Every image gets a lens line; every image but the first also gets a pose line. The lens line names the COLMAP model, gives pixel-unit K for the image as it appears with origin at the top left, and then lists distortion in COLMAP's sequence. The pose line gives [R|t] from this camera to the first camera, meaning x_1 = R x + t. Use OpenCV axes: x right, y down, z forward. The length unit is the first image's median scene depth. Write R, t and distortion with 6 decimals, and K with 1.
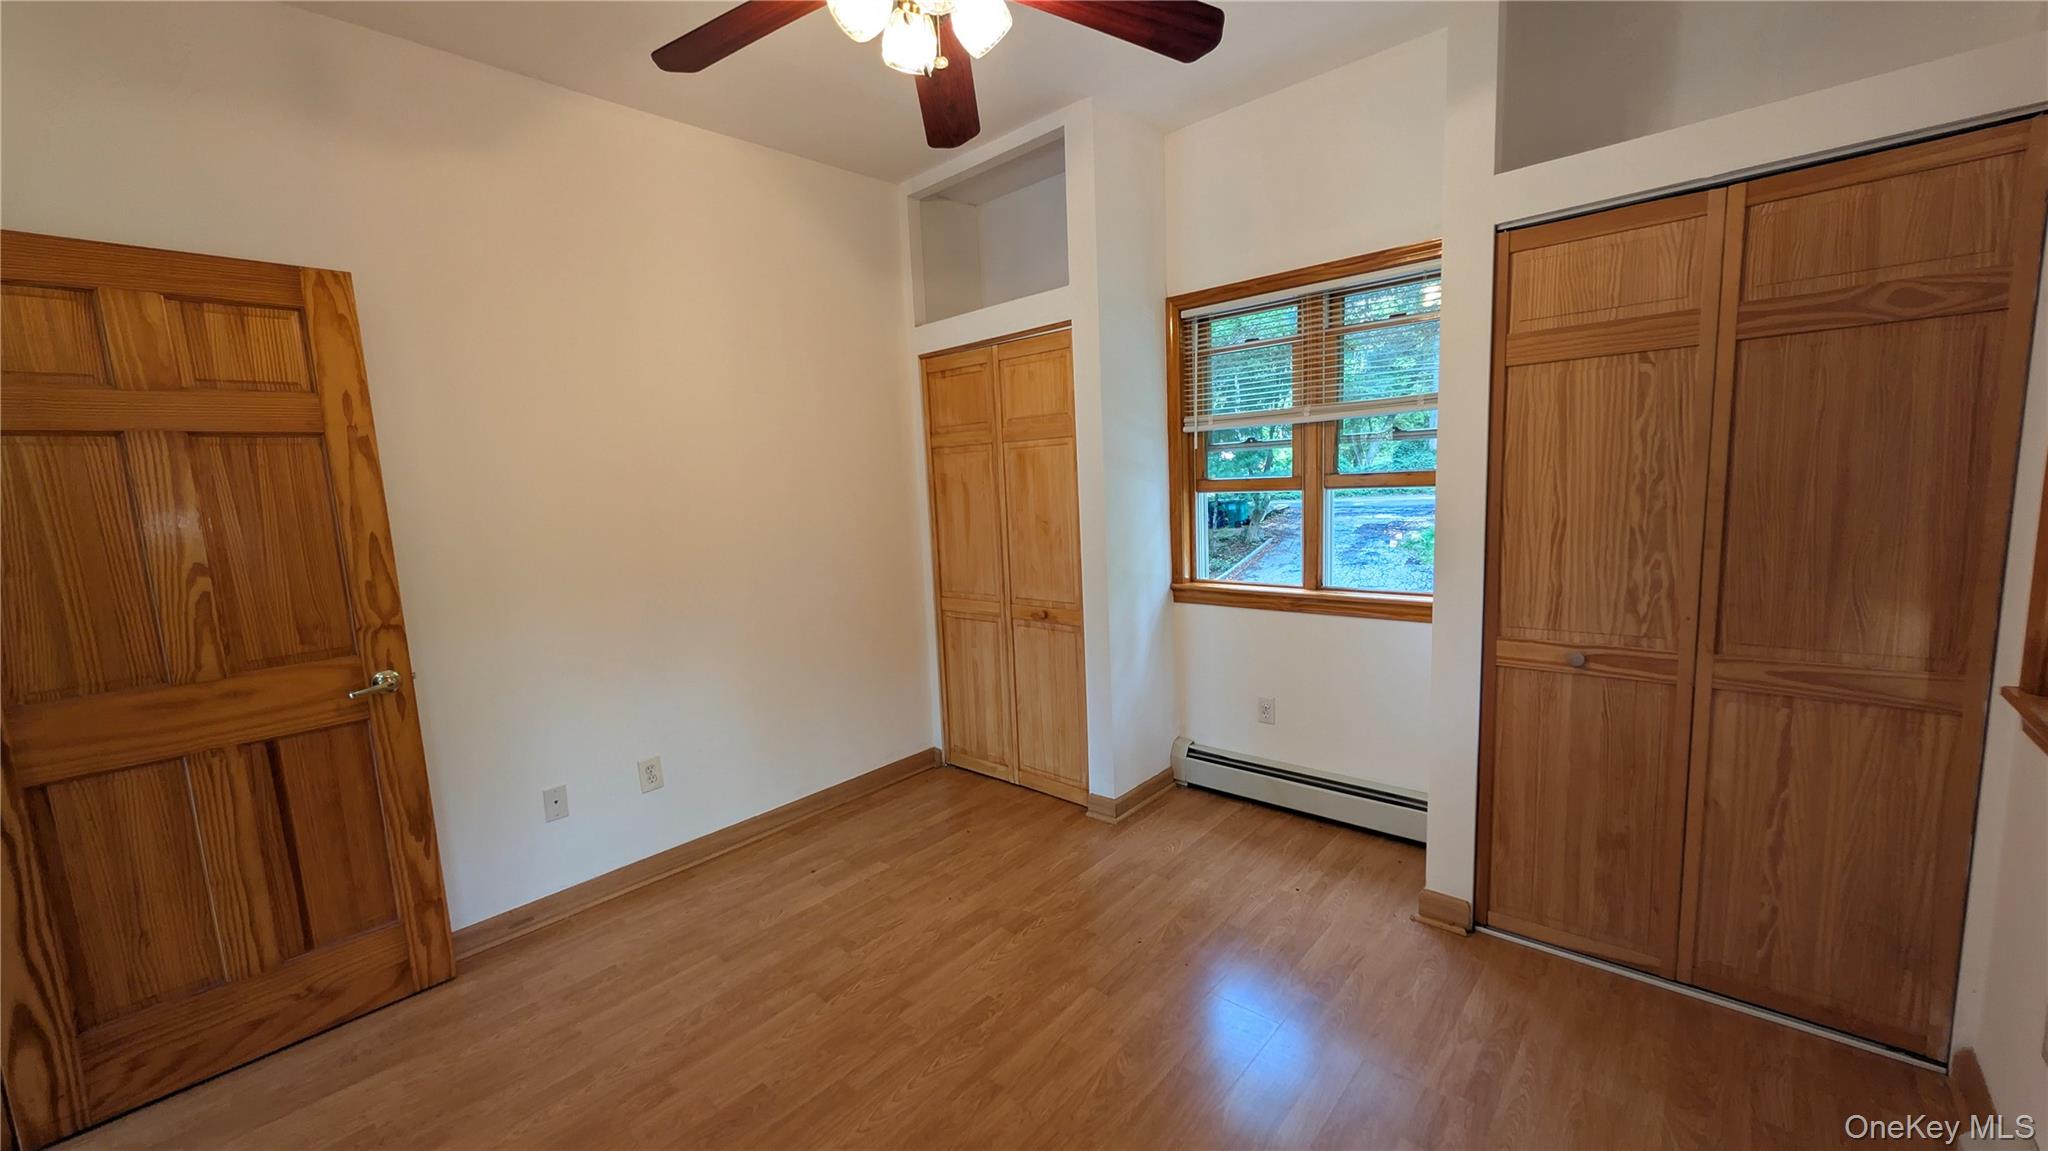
lens RADIAL K [[773.2, 0, 1025.8], [0, 773.2, 577.2], [0, 0, 1]] dist [-0.001150, -0.000285]
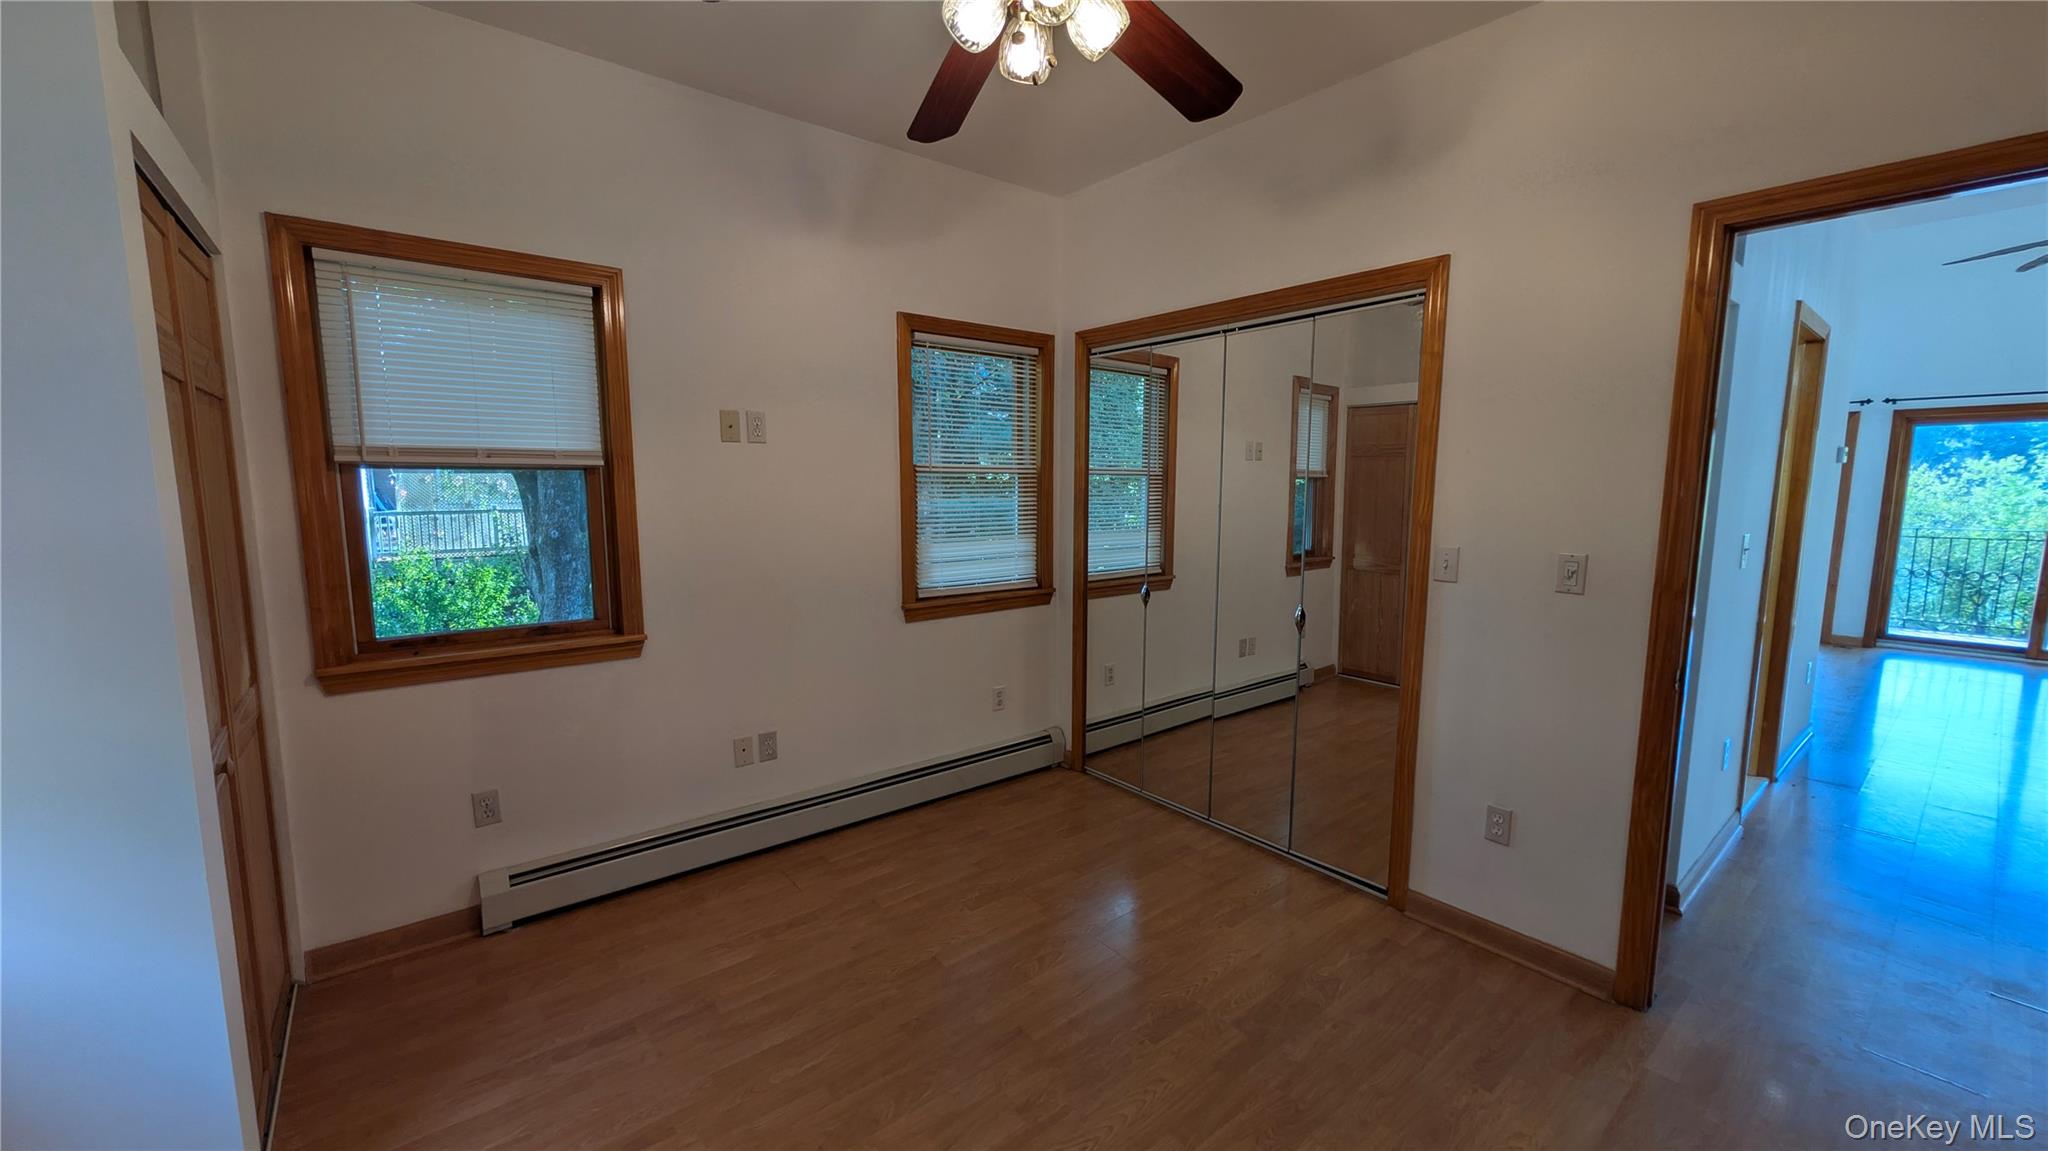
lens RADIAL K [[773.2, 0, 1012.6], [0, 773.2, 581.6], [0, 0, 1]] dist [-0.001150, -0.000285]
pose [[-0.984587, 0.028066, 0.172629, -0.130822], [0.069082, 0.969189, 0.236434, -0.136541], [-0.160674, 0.244716, -0.956189, 1.081440]]
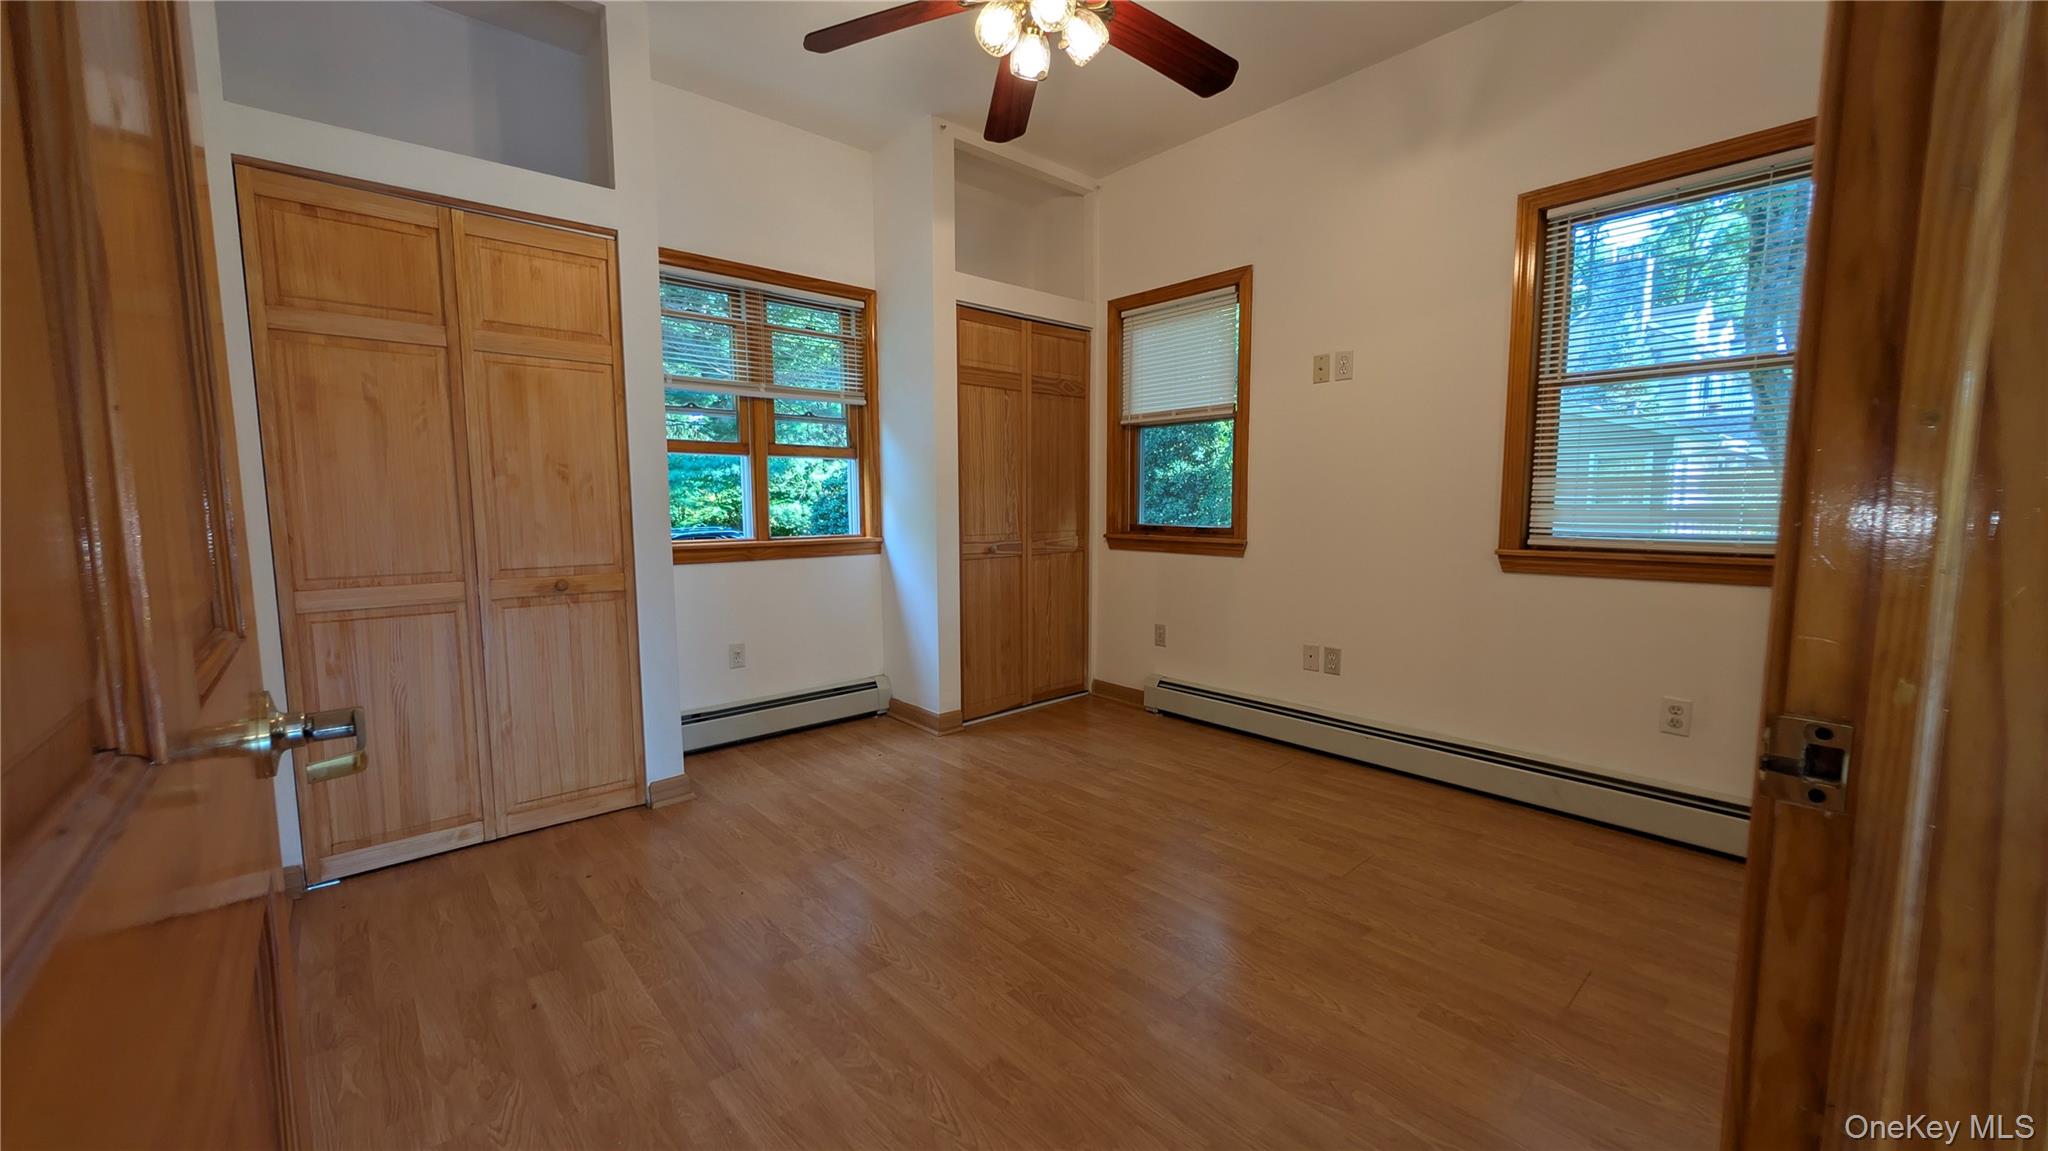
lens RADIAL K [[773.2, 0, 1016.7], [0, 773.2, 575.9], [0, 0, 1]] dist [-0.001150, -0.000285]
pose [[0.112999, -0.051074, 0.992282, -0.778277], [0.124893, 0.991487, 0.036811, 0.075607], [-0.985714, 0.119769, 0.118416, 0.509605]]
